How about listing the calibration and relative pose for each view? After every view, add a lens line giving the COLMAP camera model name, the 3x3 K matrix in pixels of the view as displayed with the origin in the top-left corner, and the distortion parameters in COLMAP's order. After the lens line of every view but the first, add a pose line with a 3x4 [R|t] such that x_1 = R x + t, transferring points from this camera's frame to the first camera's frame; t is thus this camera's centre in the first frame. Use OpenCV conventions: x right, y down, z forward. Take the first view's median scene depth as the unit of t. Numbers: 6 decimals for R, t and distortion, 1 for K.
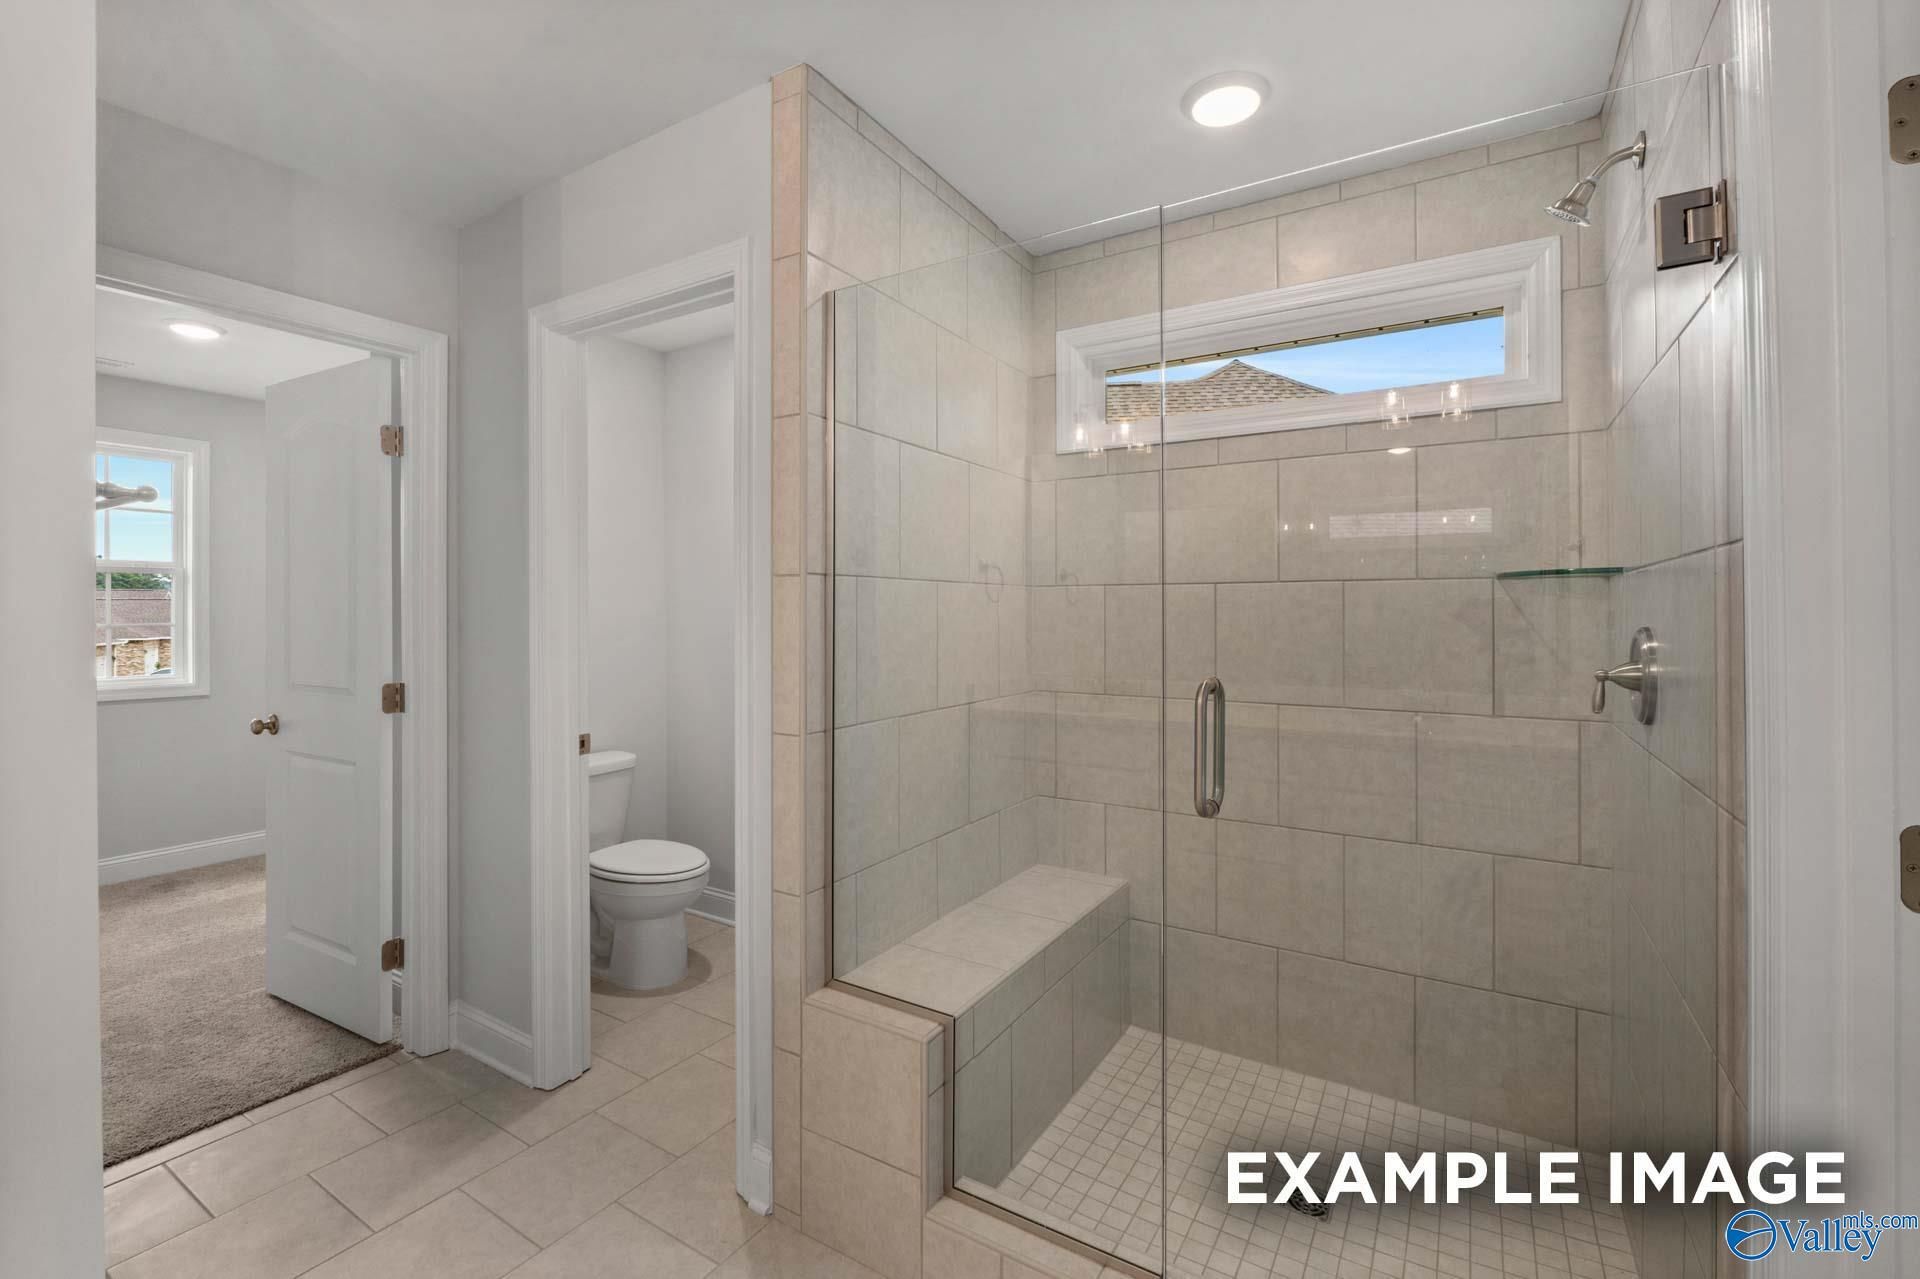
lens RADIAL K [[835.2, 0, 956.0], [0, 835.2, 603.4], [0, 0, 1]] dist [-0.002367, -0.000571]
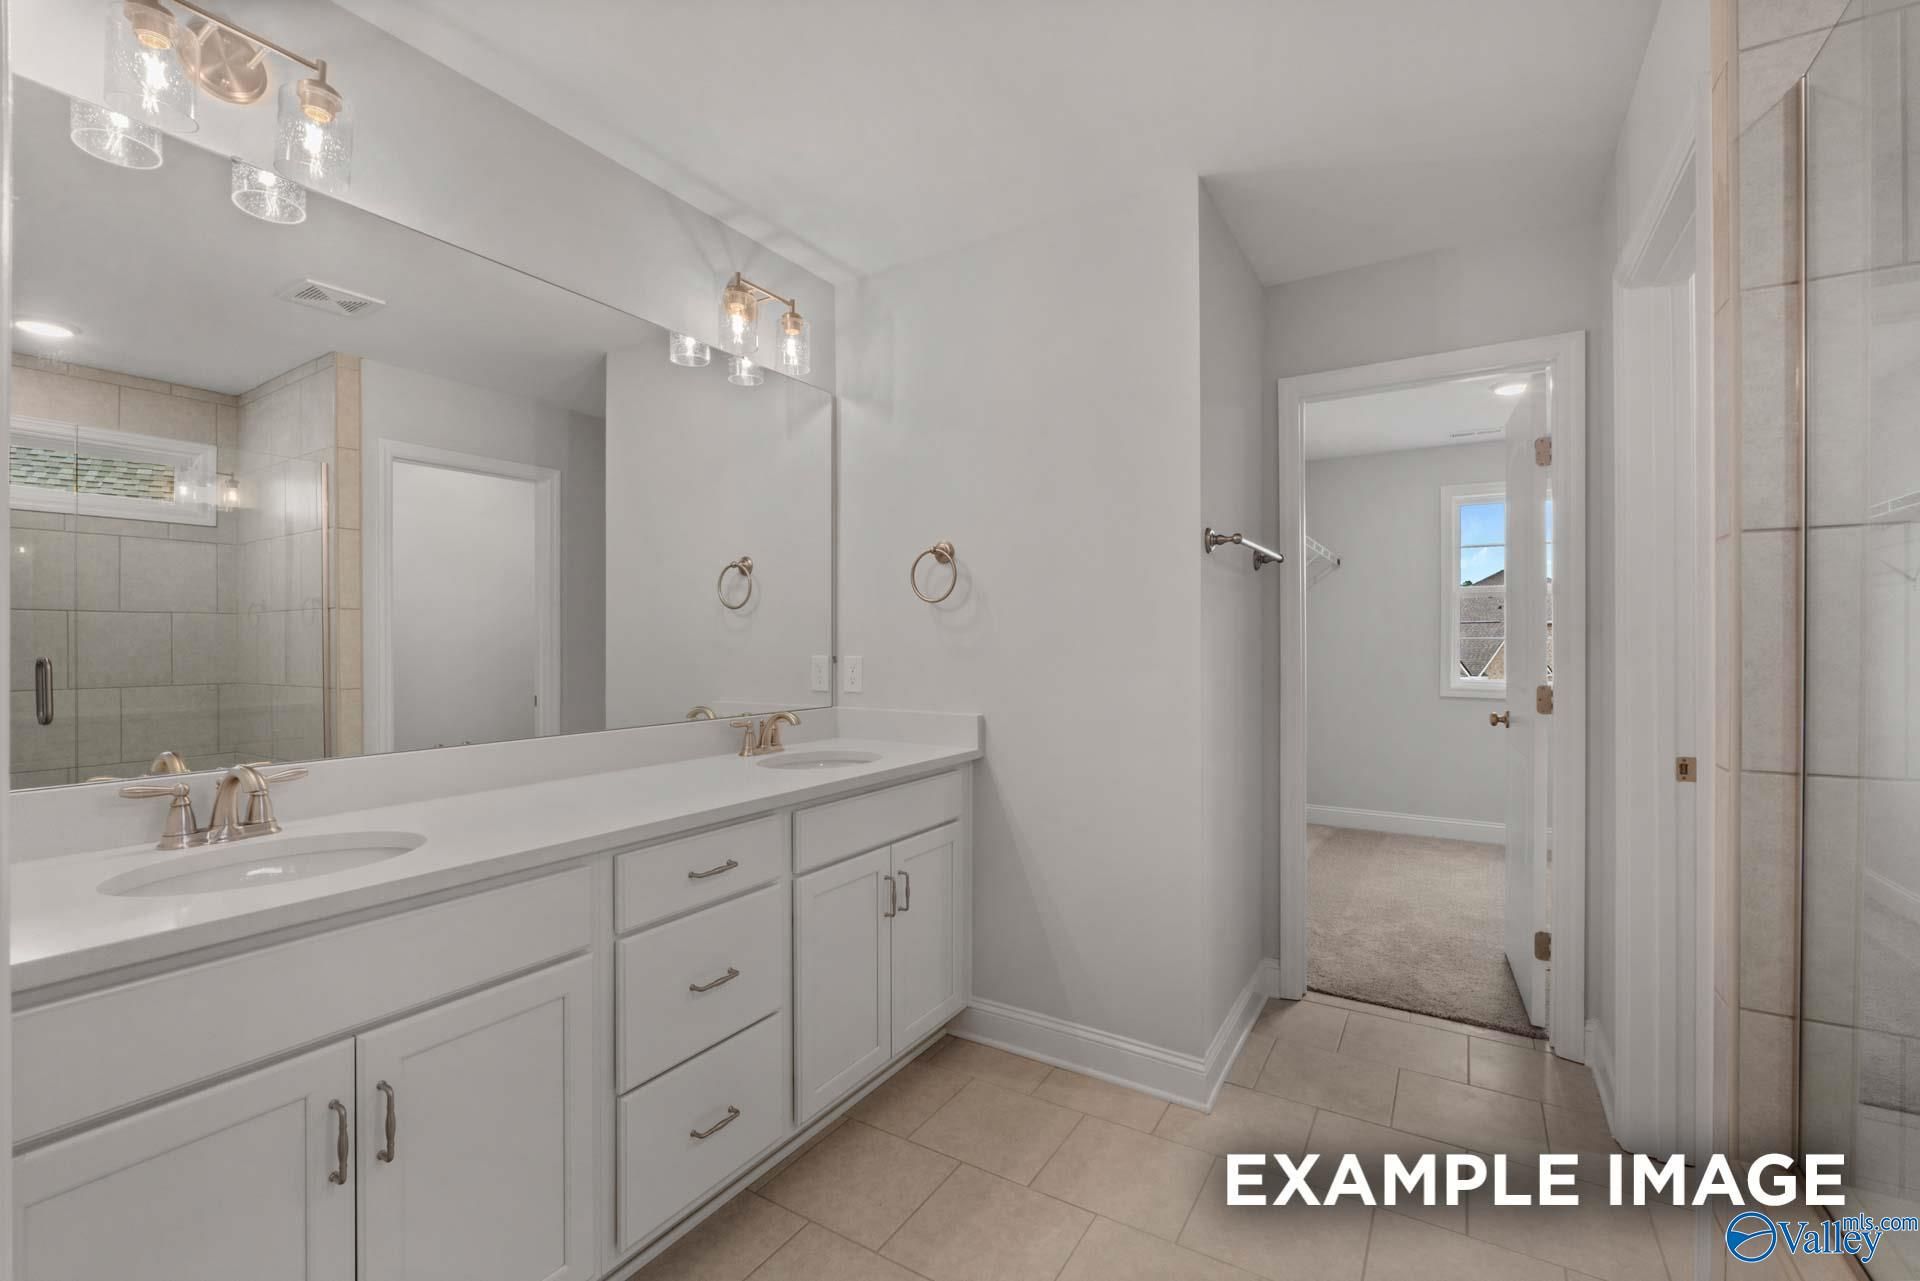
lens RADIAL K [[823.1, 0, 960.0], [0, 823.1, 640.5], [0, 0, 1]] dist [-0.003614, -0.000835]
pose [[0.008307, 0.002156, -0.999963, 0.346137], [0.007788, 0.999967, 0.002221, 0.032546], [0.999935, -0.007807, 0.008290, 0.269816]]
